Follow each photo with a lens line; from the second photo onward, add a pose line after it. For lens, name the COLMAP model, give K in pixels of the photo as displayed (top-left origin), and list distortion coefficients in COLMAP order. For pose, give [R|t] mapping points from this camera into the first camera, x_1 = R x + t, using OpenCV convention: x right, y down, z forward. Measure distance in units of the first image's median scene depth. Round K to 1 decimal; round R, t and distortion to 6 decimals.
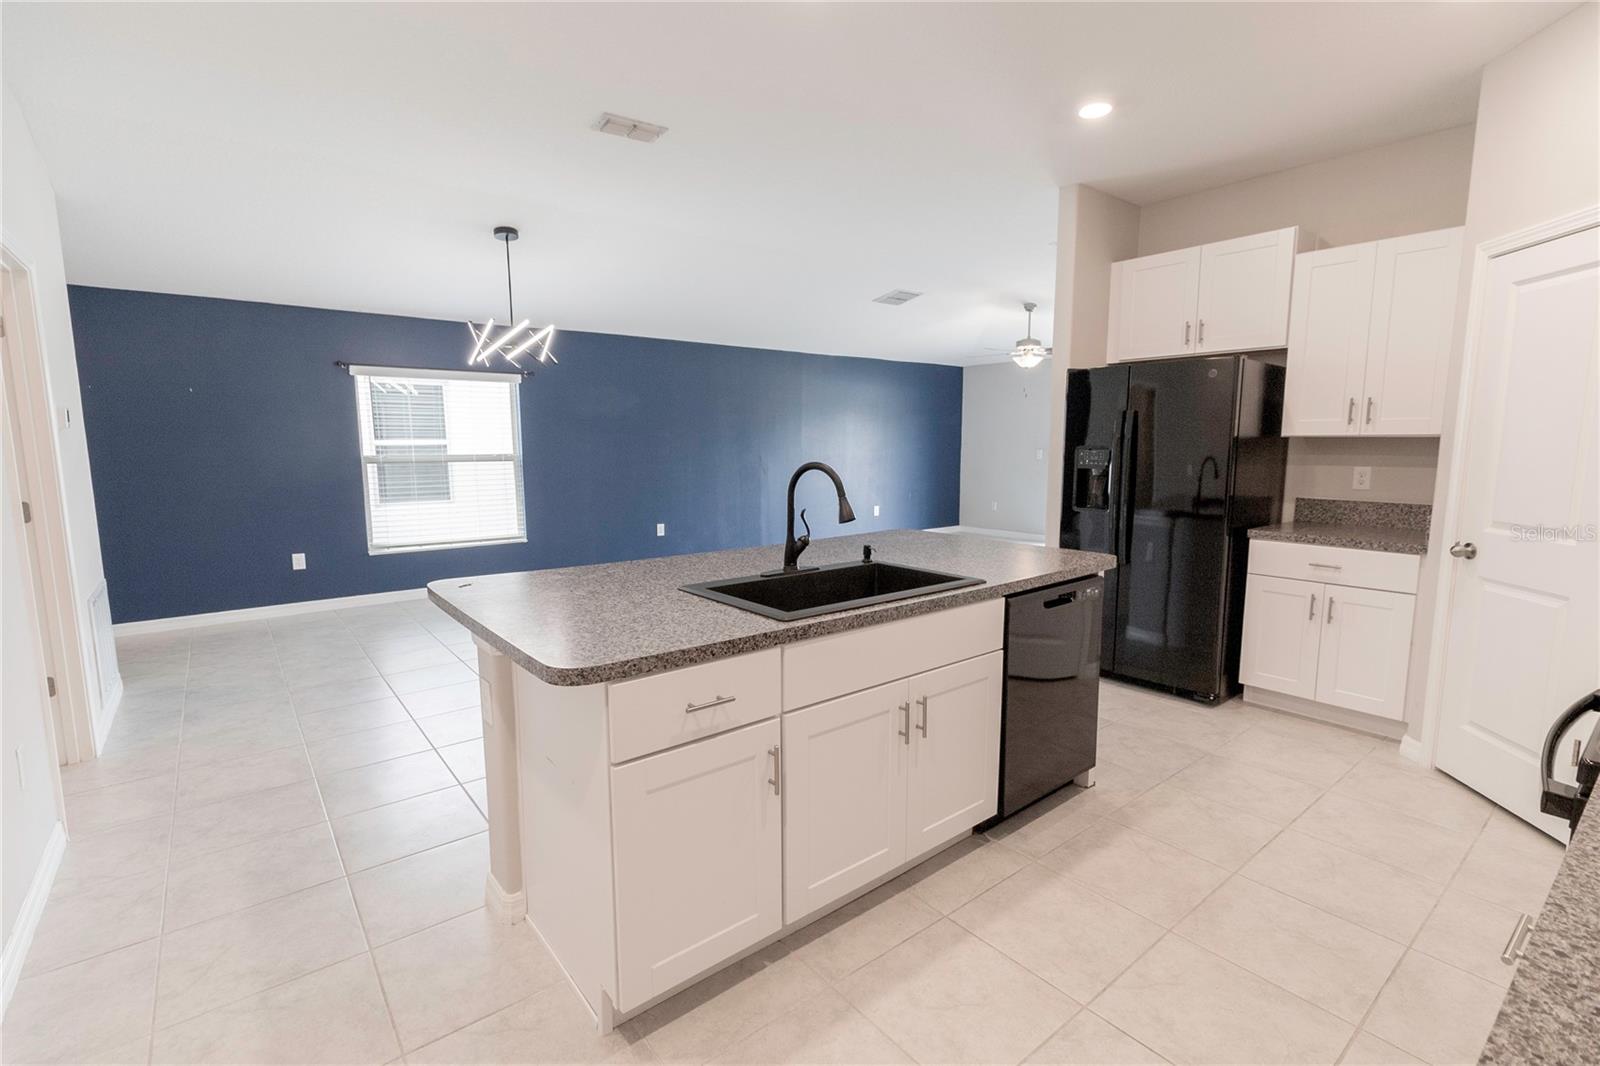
lens RADIAL K [[734.0, 0, 807.7], [0, 734.0, 537.7], [0, 0, 1]] dist [0.000637, 0.000365]
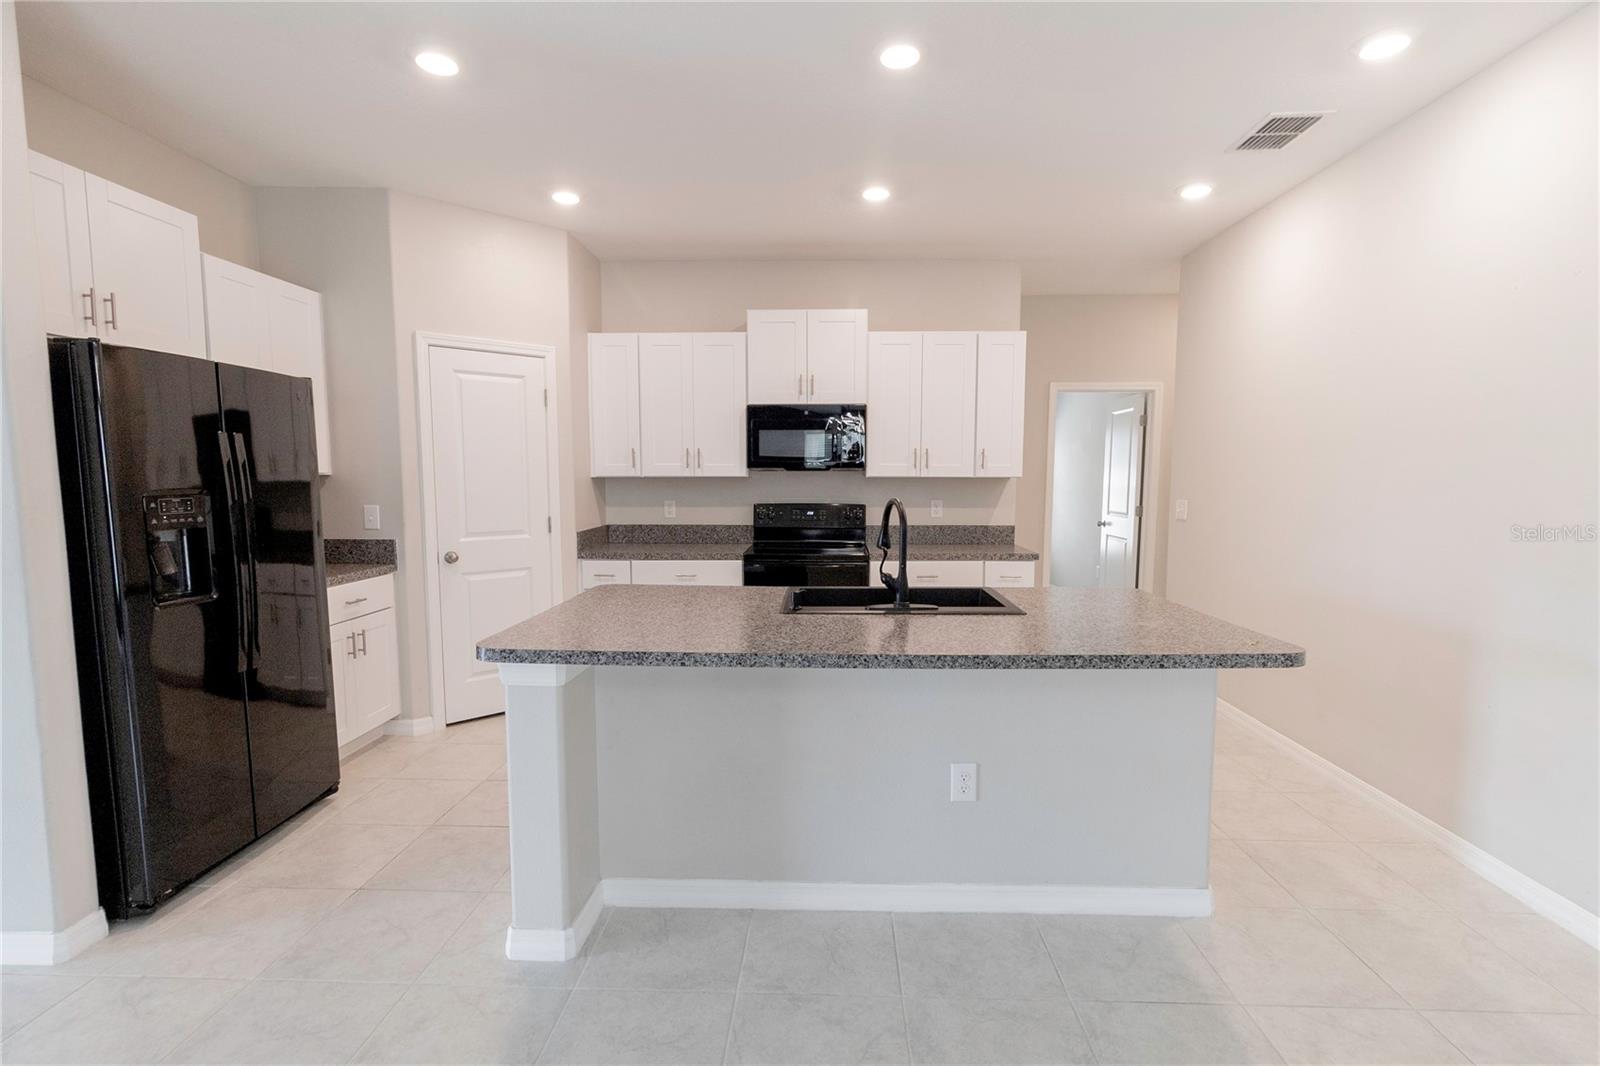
lens RADIAL K [[734.0, 0, 809.5], [0, 734.0, 539.1], [0, 0, 1]] dist [0.000637, 0.000365]
pose [[-0.755697, -0.056817, 0.652453, -0.423232], [0.087634, 0.978498, 0.186711, -0.179332], [-0.649032, 0.198274, -0.734469, 1.315462]]
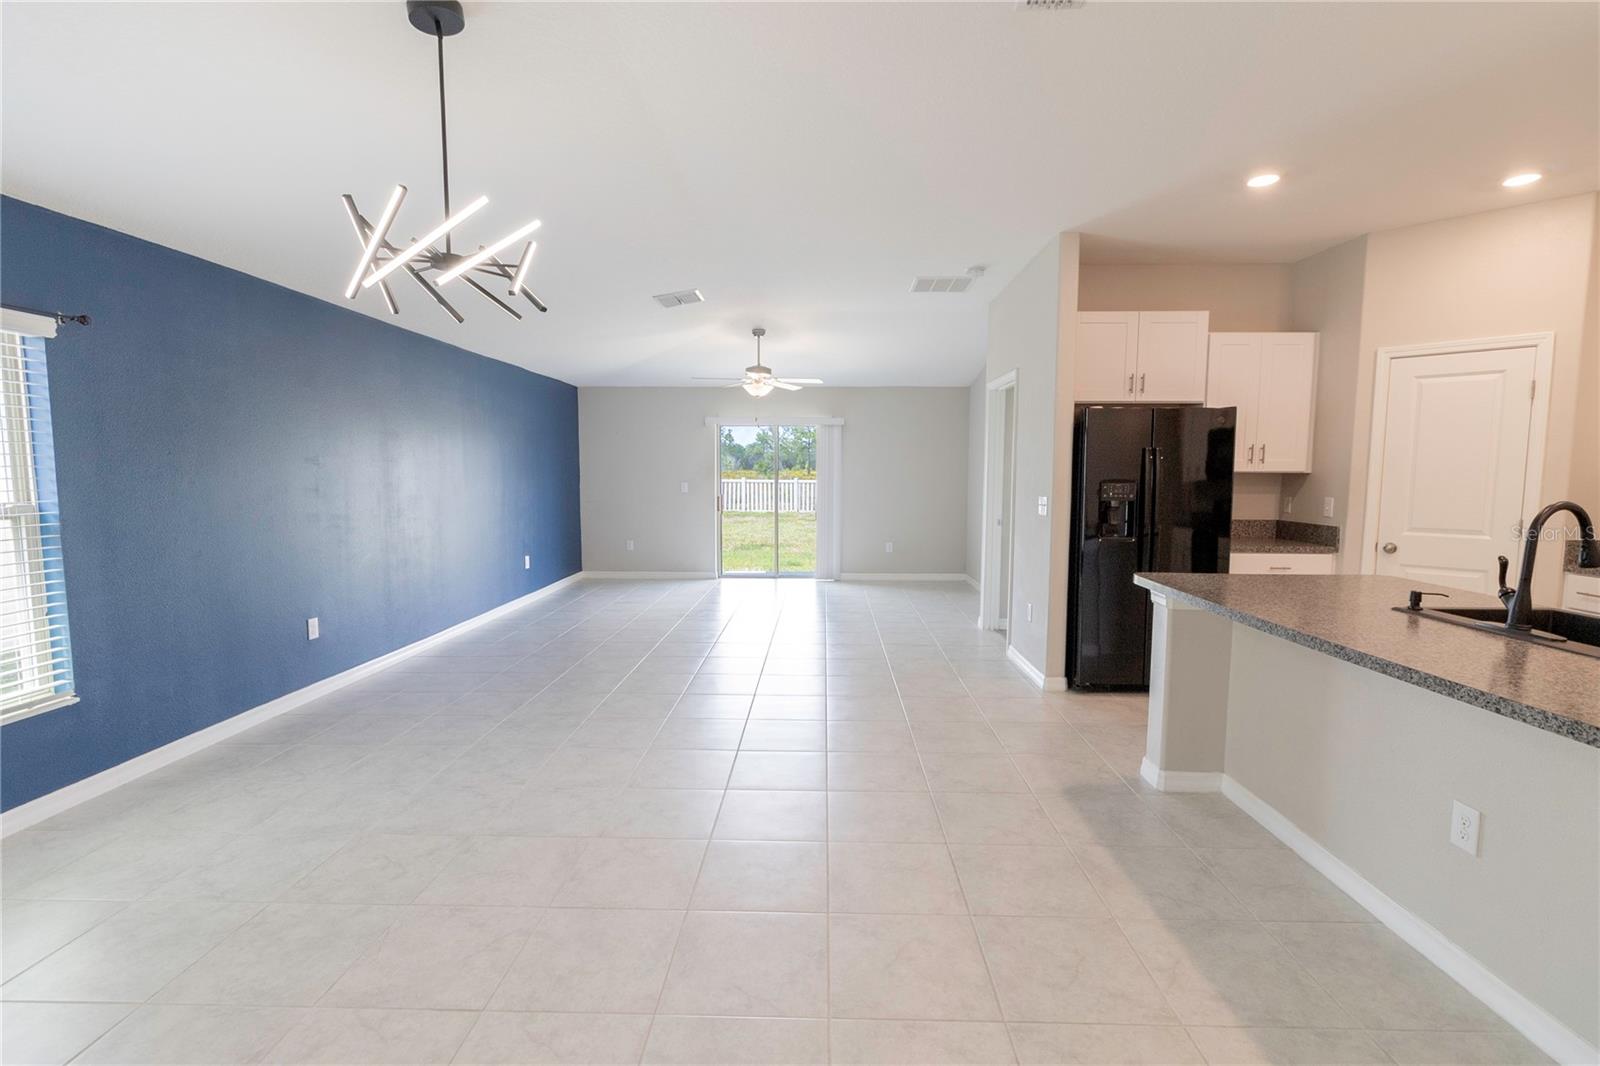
lens RADIAL K [[734.0, 0, 806.1], [0, 734.0, 538.3], [0, 0, 1]] dist [0.000637, 0.000365]
pose [[0.646576, -0.065508, 0.760032, -0.869058], [0.096025, 0.995370, 0.004102, -0.104452], [-0.756782, 0.070330, 0.649873, 0.775893]]
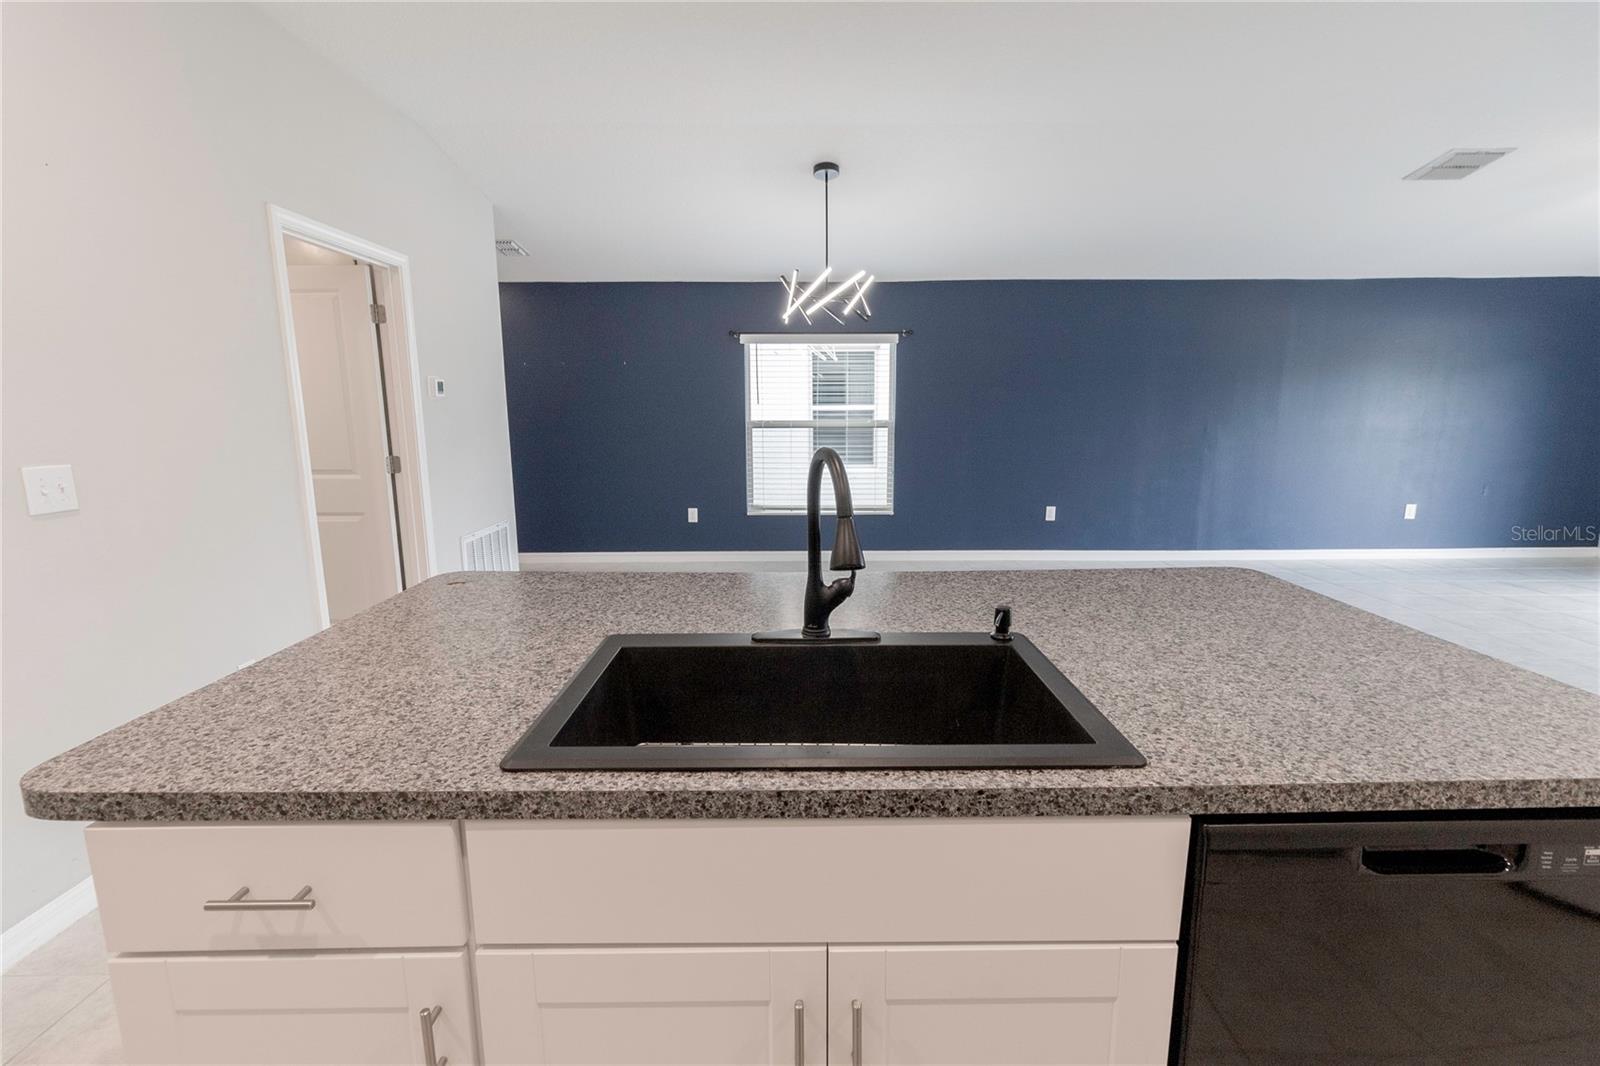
lens RADIAL K [[734.0, 0, 806.0], [0, 734.0, 536.8], [0, 0, 1]] dist [0.000637, 0.000365]
pose [[0.778883, 0.108484, -0.617715, 0.229963], [-0.080437, 0.994071, 0.073157, -0.052813], [0.621989, -0.007294, 0.782992, 0.399395]]
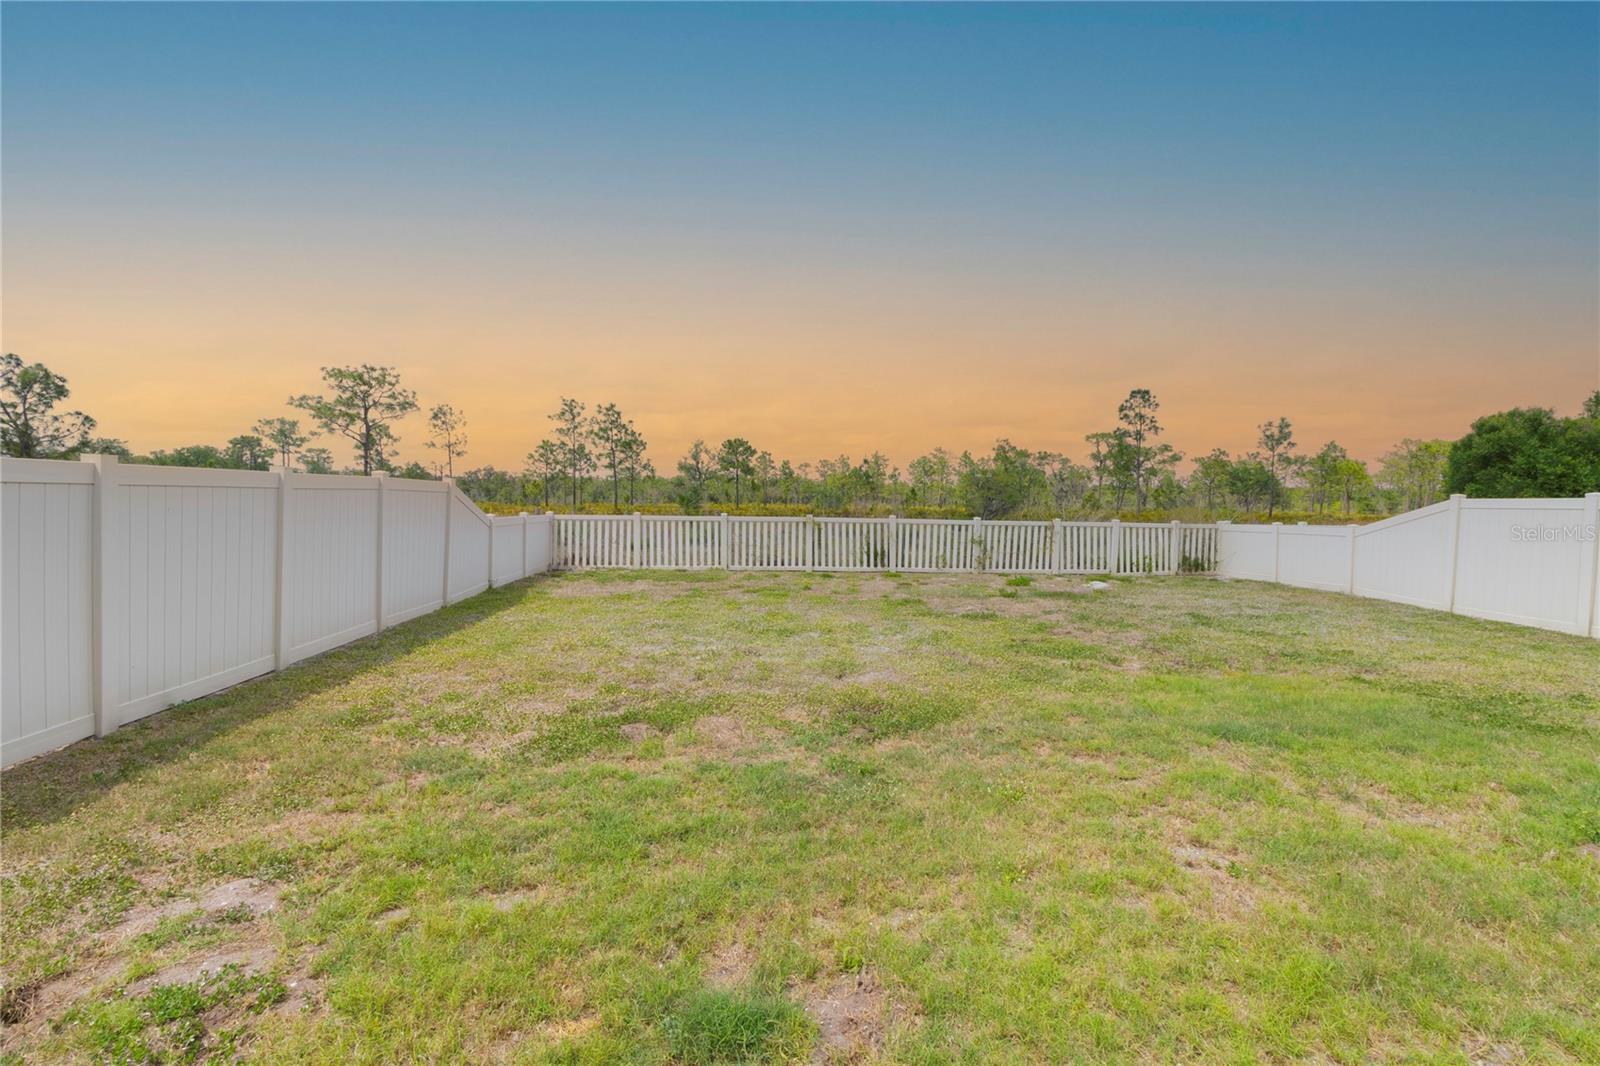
lens RADIAL K [[734.0, 0, 800.1], [0, 734.0, 537.5], [0, 0, 1]] dist [0.000637, 0.000365]
pose [[0.574236, -0.031779, 0.818073, 1.333145], [0.103967, 0.993987, -0.034365, -0.341516], [-0.812062, 0.104786, 0.574087, 2.699953]]
